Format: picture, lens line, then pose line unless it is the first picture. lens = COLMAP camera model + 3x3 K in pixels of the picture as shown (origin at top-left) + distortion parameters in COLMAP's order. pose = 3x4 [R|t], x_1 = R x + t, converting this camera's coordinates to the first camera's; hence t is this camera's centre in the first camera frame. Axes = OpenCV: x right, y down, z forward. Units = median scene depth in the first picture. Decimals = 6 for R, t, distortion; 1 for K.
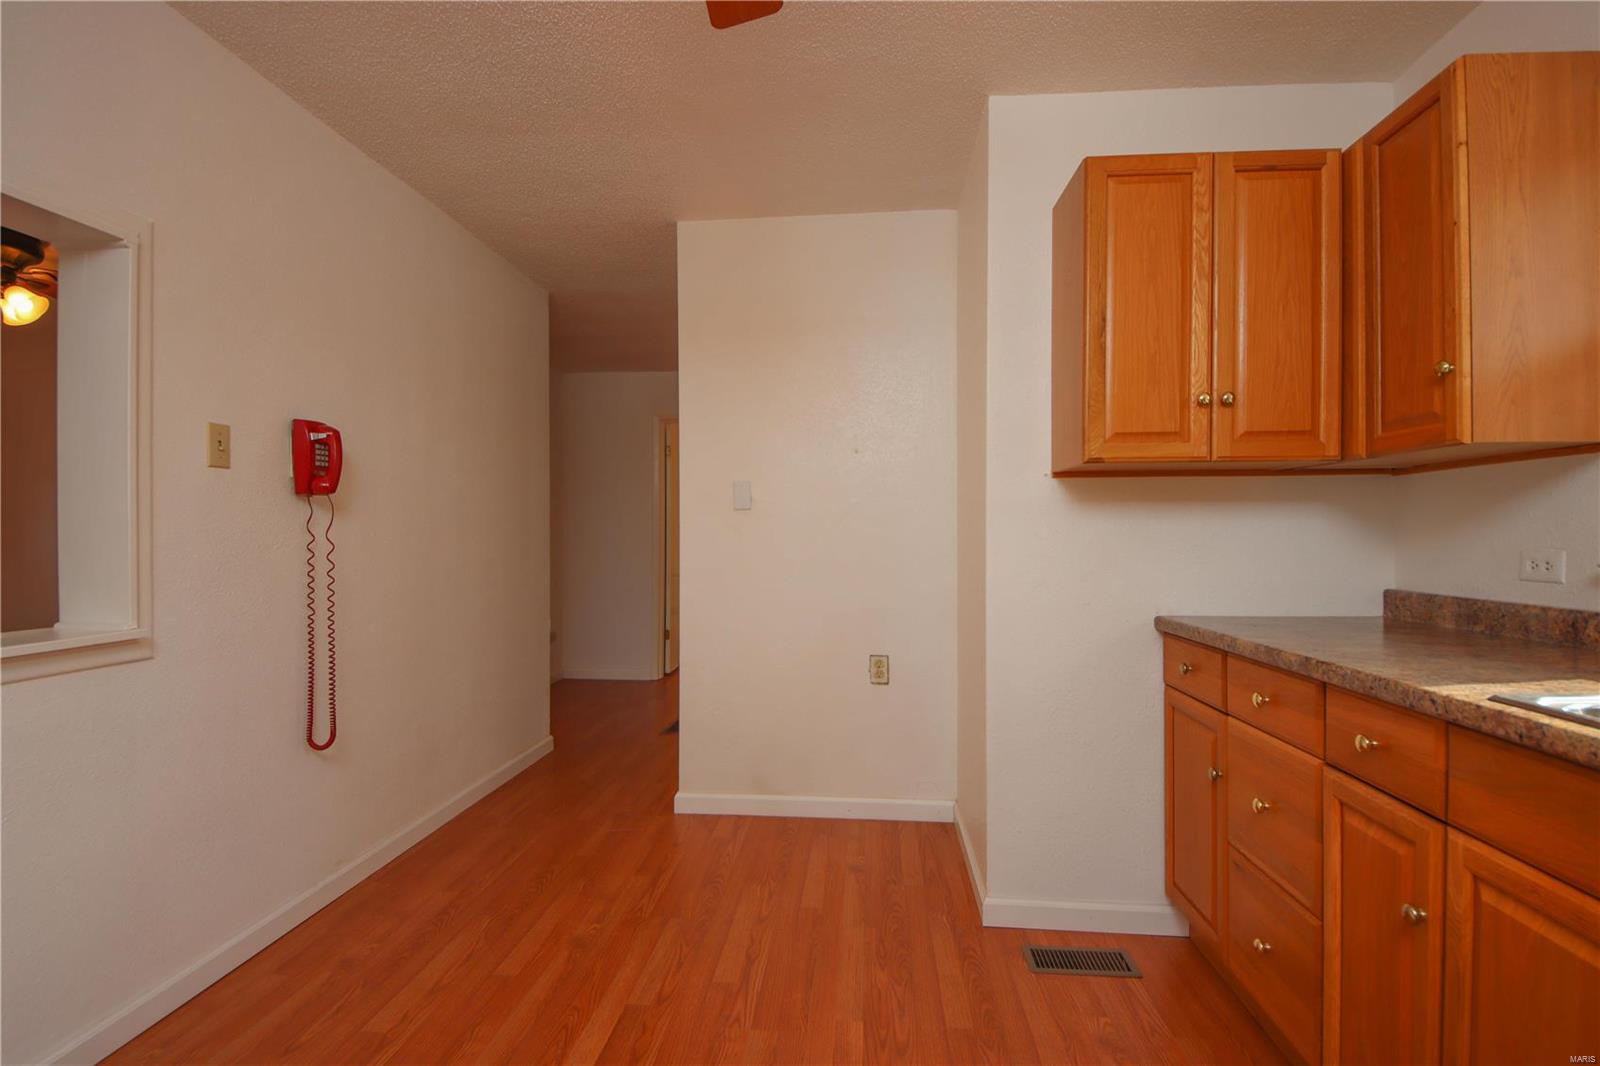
lens RADIAL K [[735.5, 0, 800.0], [0, 735.5, 533.0], [0, 0, 1]] dist [-0.003535, -0.000616]
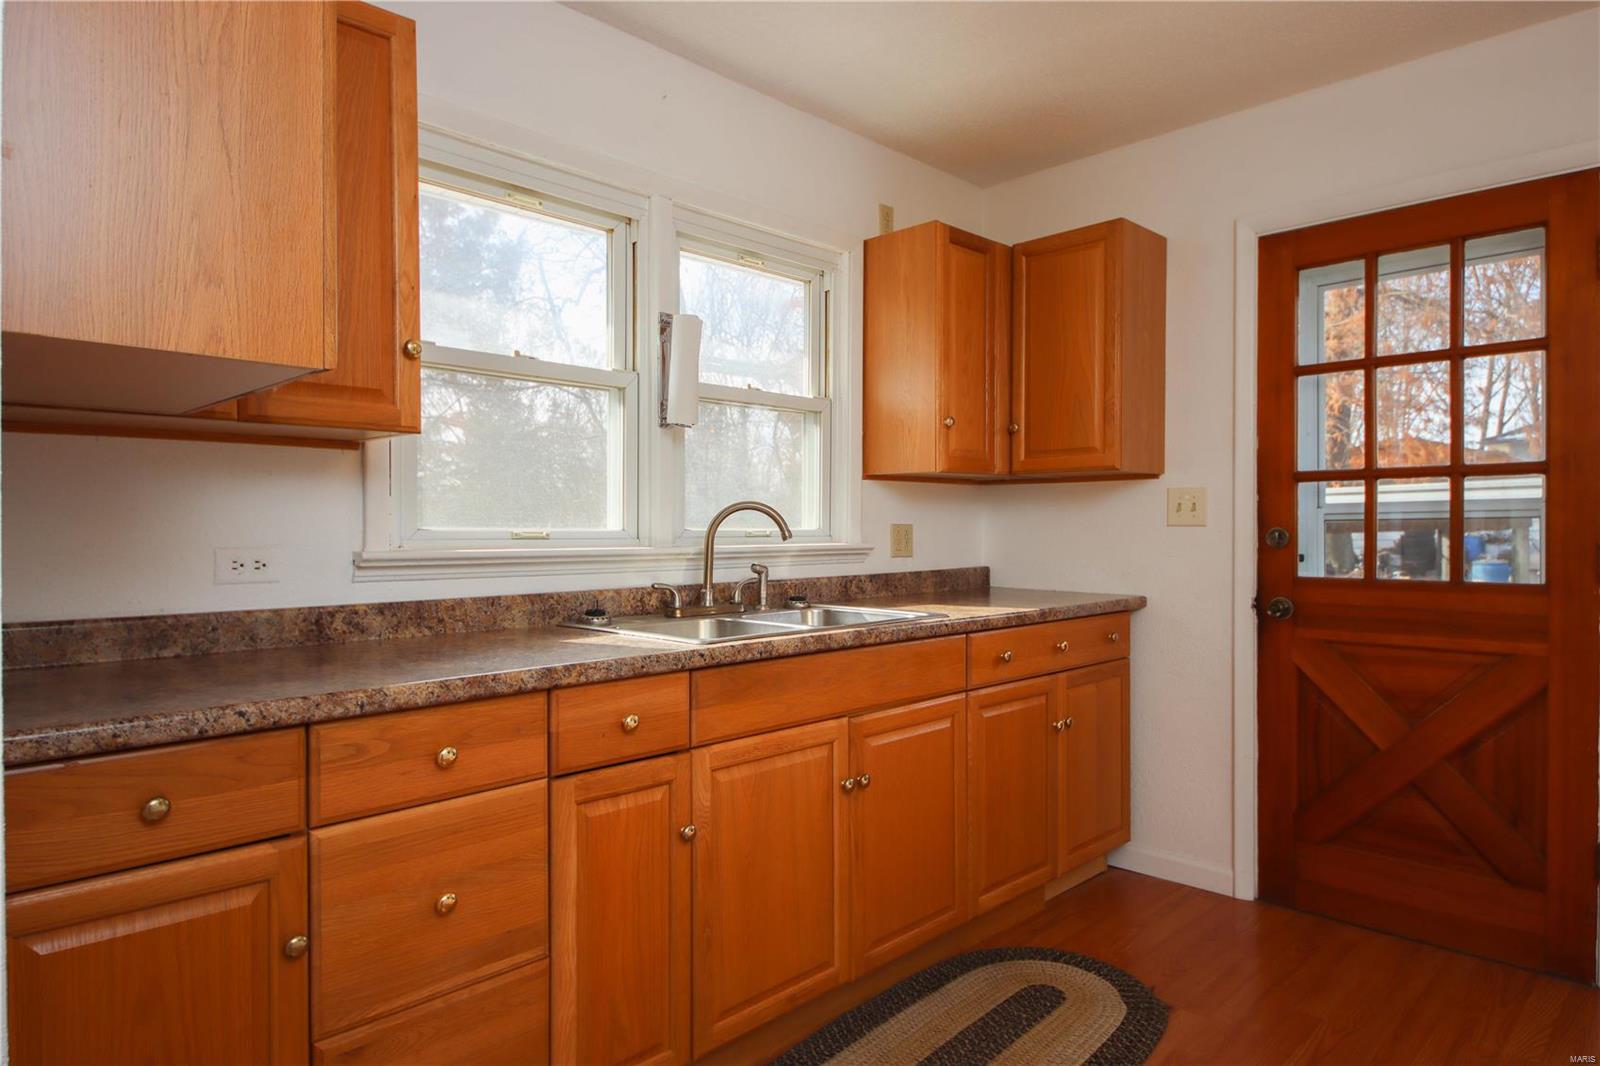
lens RADIAL K [[957.9, 0, 800.0], [0, 957.9, 533.0], [0, 0, 1]] dist [-0.000622, -0.000244]
pose [[-0.771178, 0.000242, 0.636619, -0.271410], [0.001653, 0.999997, 0.001622, 0.005033], [-0.636617, 0.002303, -0.771177, 1.629124]]
